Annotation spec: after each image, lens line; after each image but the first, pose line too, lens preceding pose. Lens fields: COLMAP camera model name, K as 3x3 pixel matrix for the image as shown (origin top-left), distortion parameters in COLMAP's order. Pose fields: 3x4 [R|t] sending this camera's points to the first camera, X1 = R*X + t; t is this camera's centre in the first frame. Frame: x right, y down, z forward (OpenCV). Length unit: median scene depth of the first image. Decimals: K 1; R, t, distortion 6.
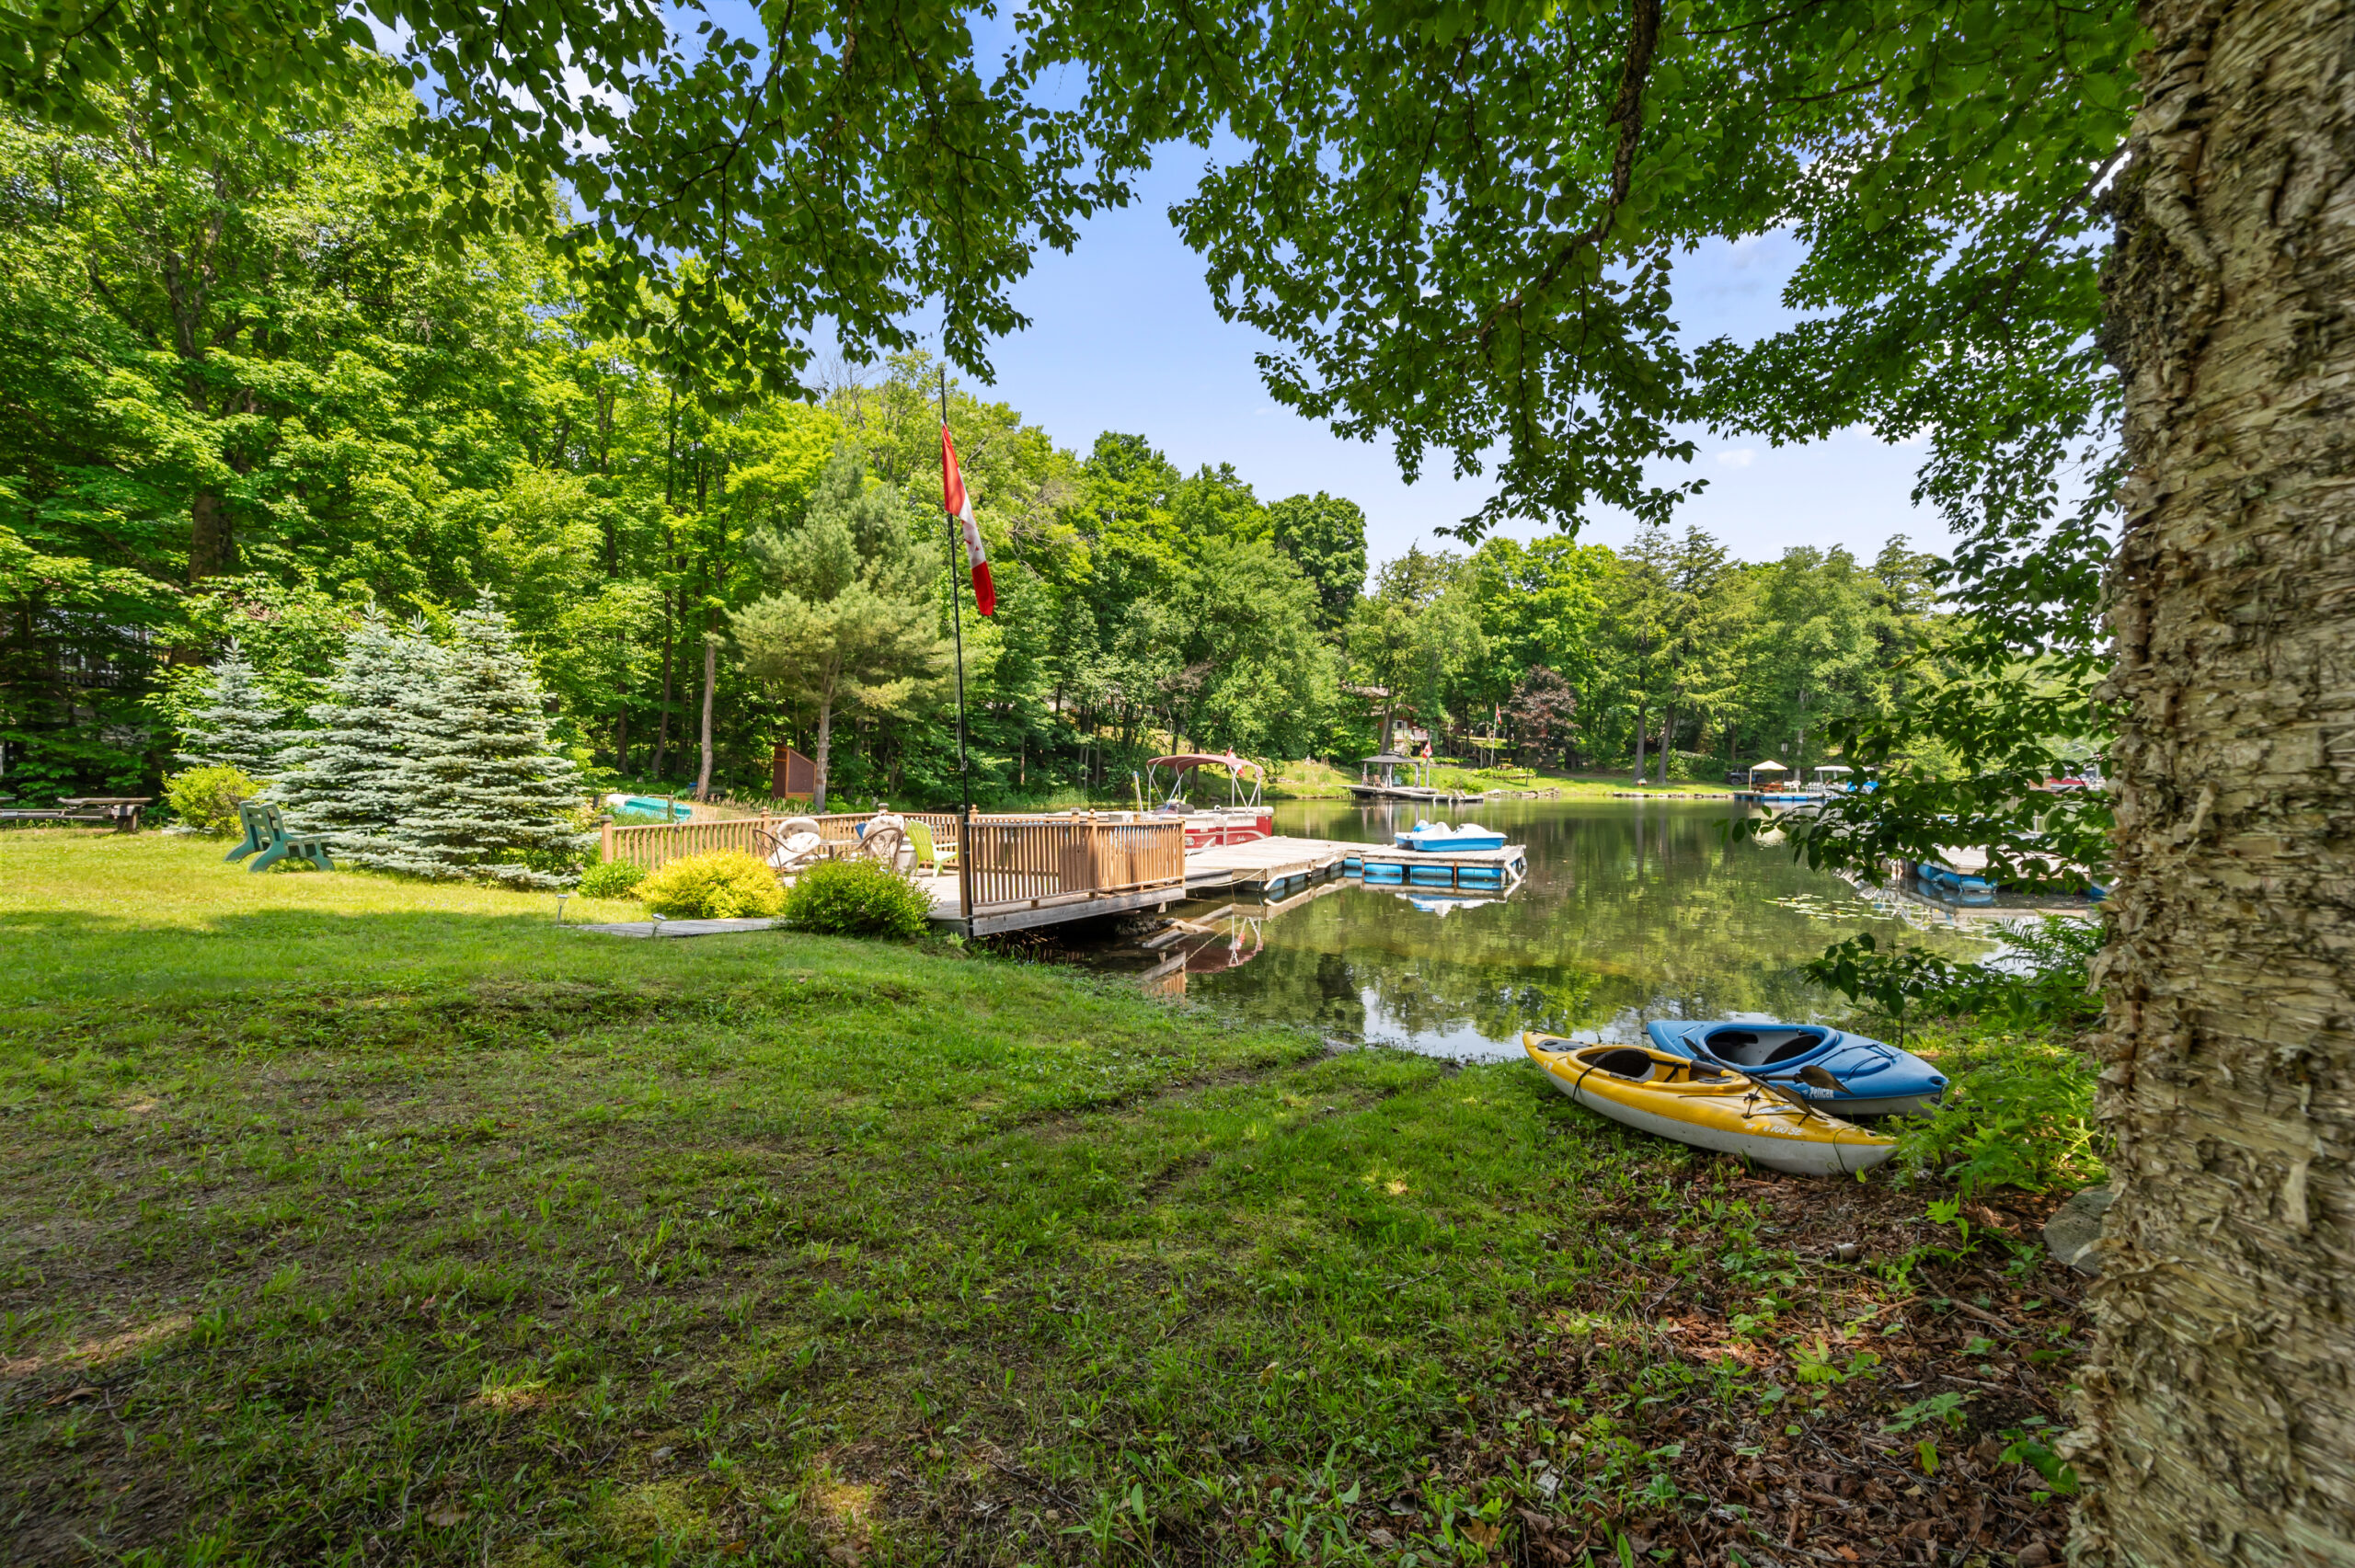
lens RADIAL K [[946.5, 0, 1185.2], [0, 946.5, 780.9], [0, 0, 1]] dist [-0.000864, -0.000076]
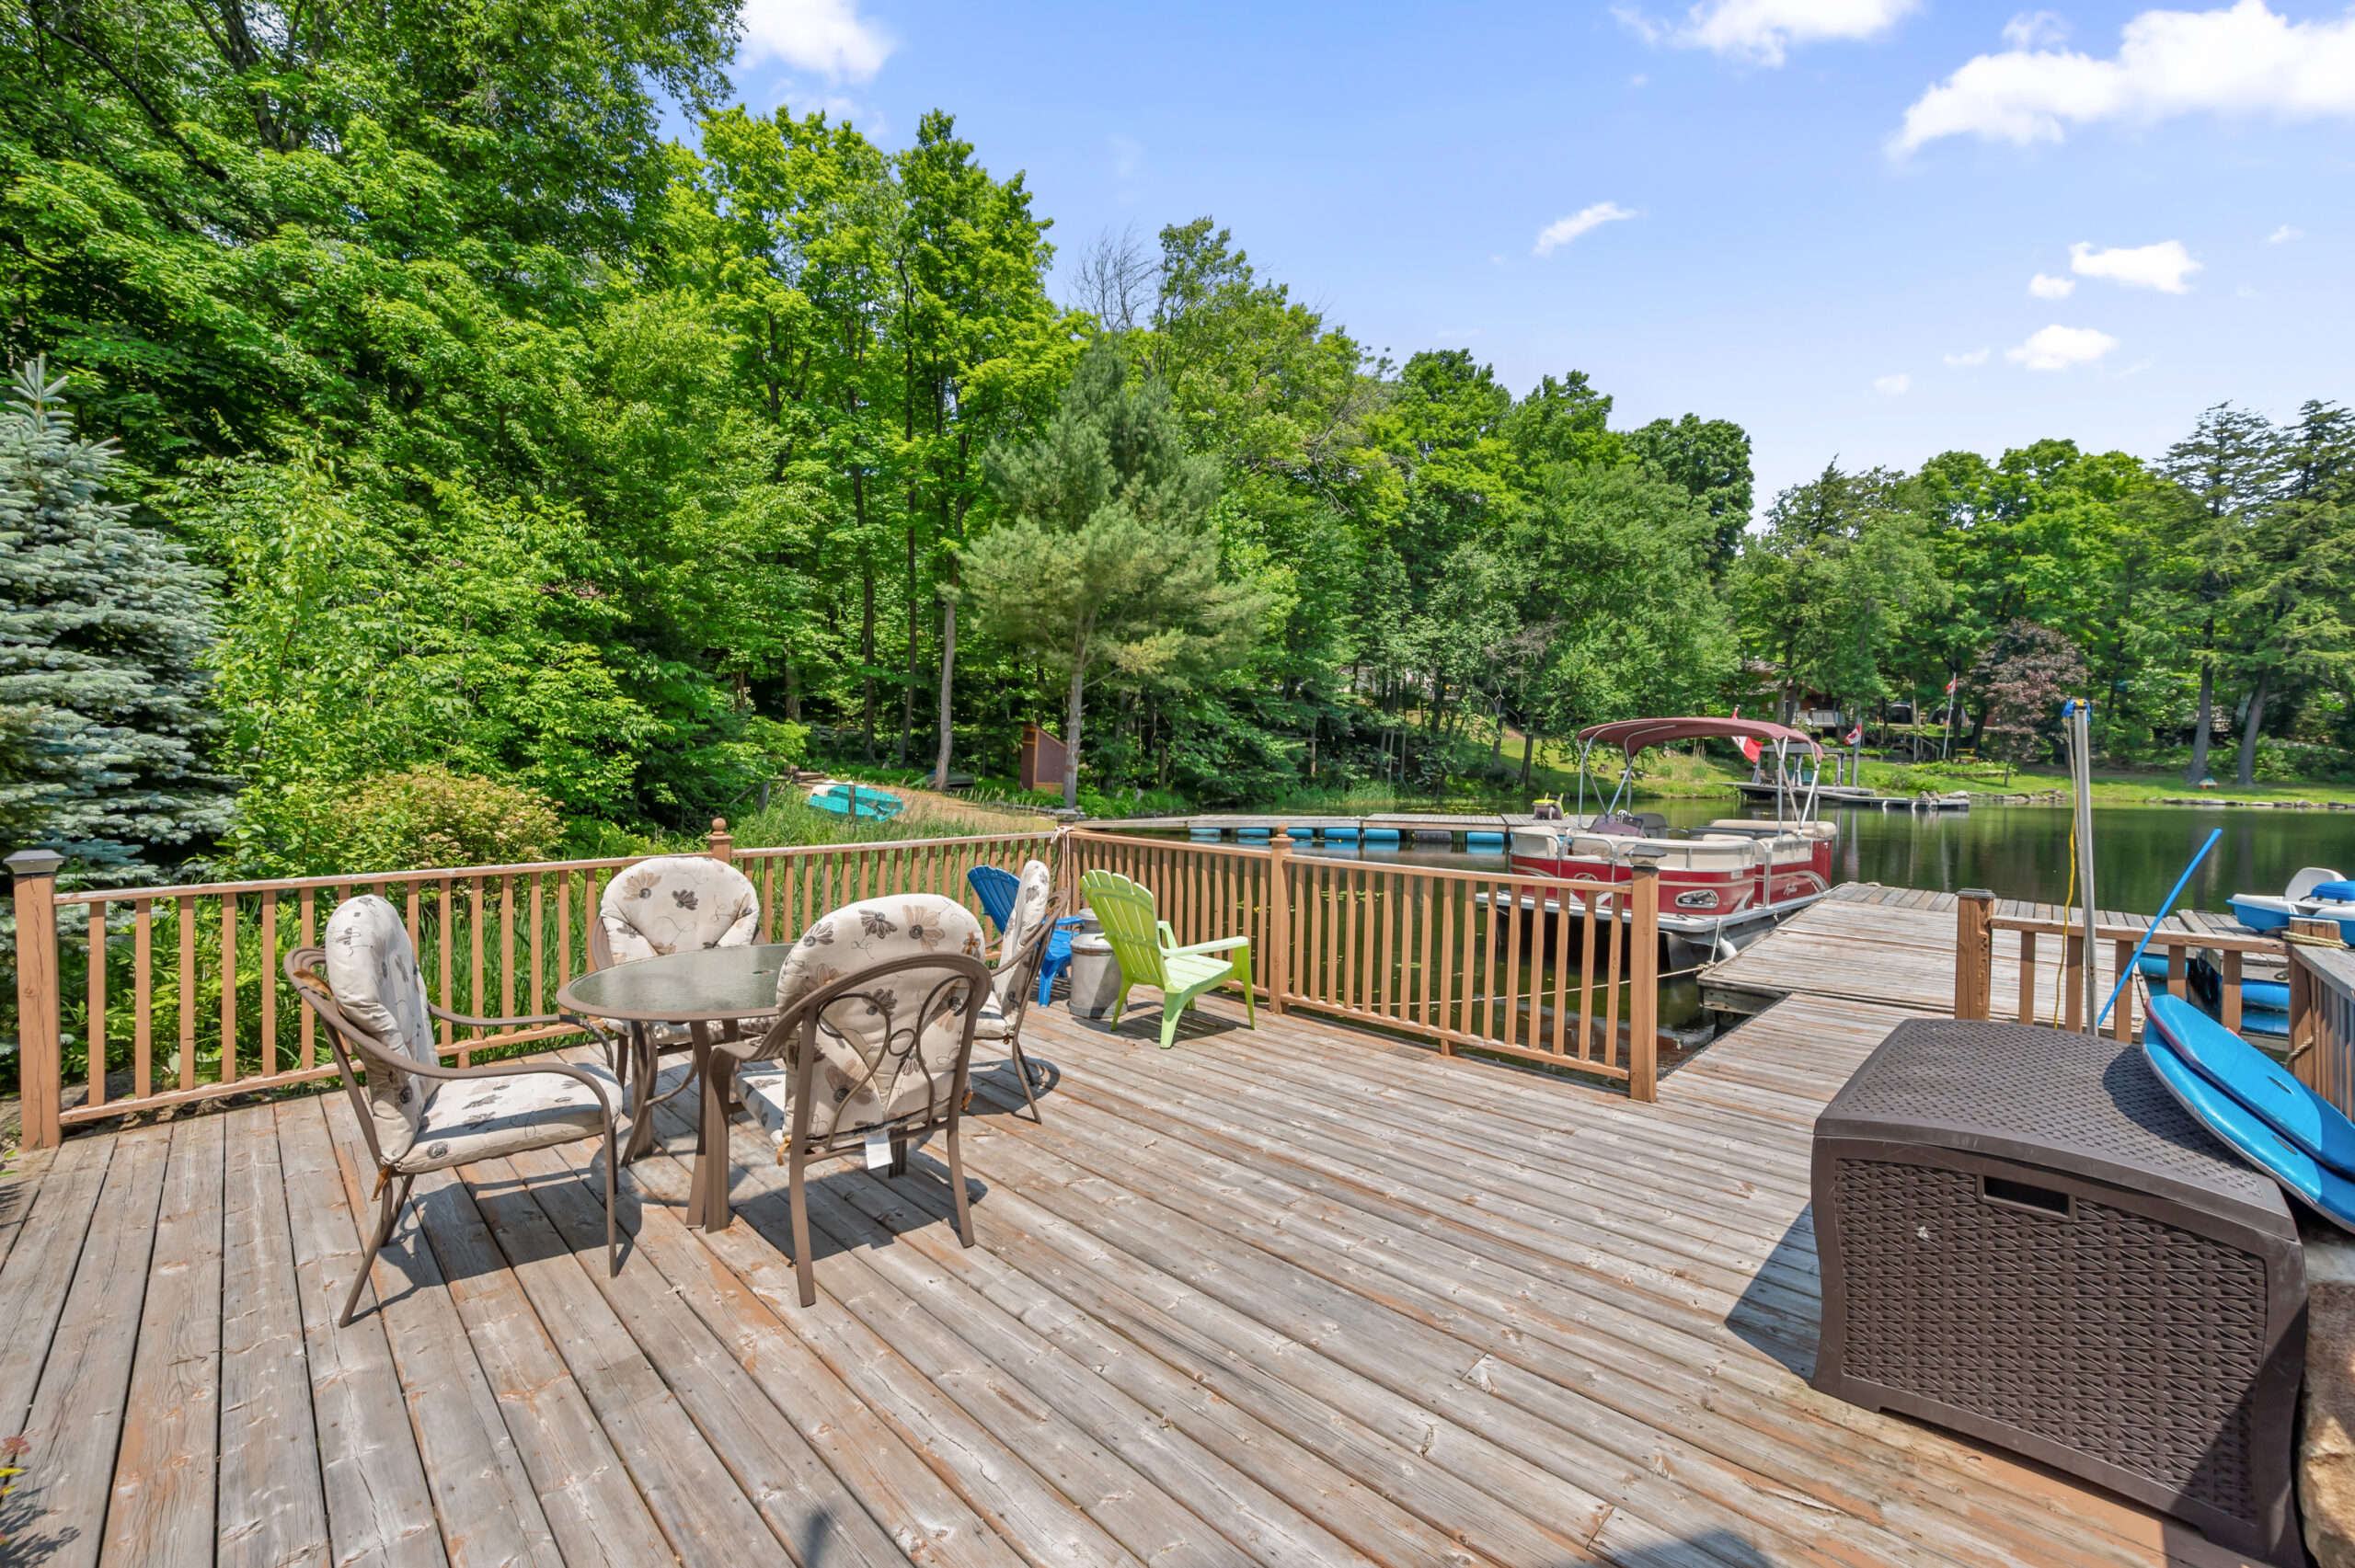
lens RADIAL K [[958.5, 0, 1177.5], [0, 958.5, 784.0], [0, 0, 1]] dist [0.000627, -0.000103]
pose [[0.955529, 0.014823, -0.294524, -0.038631], [-0.011342, 0.999844, 0.013522, 0.001002], [0.294679, -0.009580, 0.955548, 0.159095]]
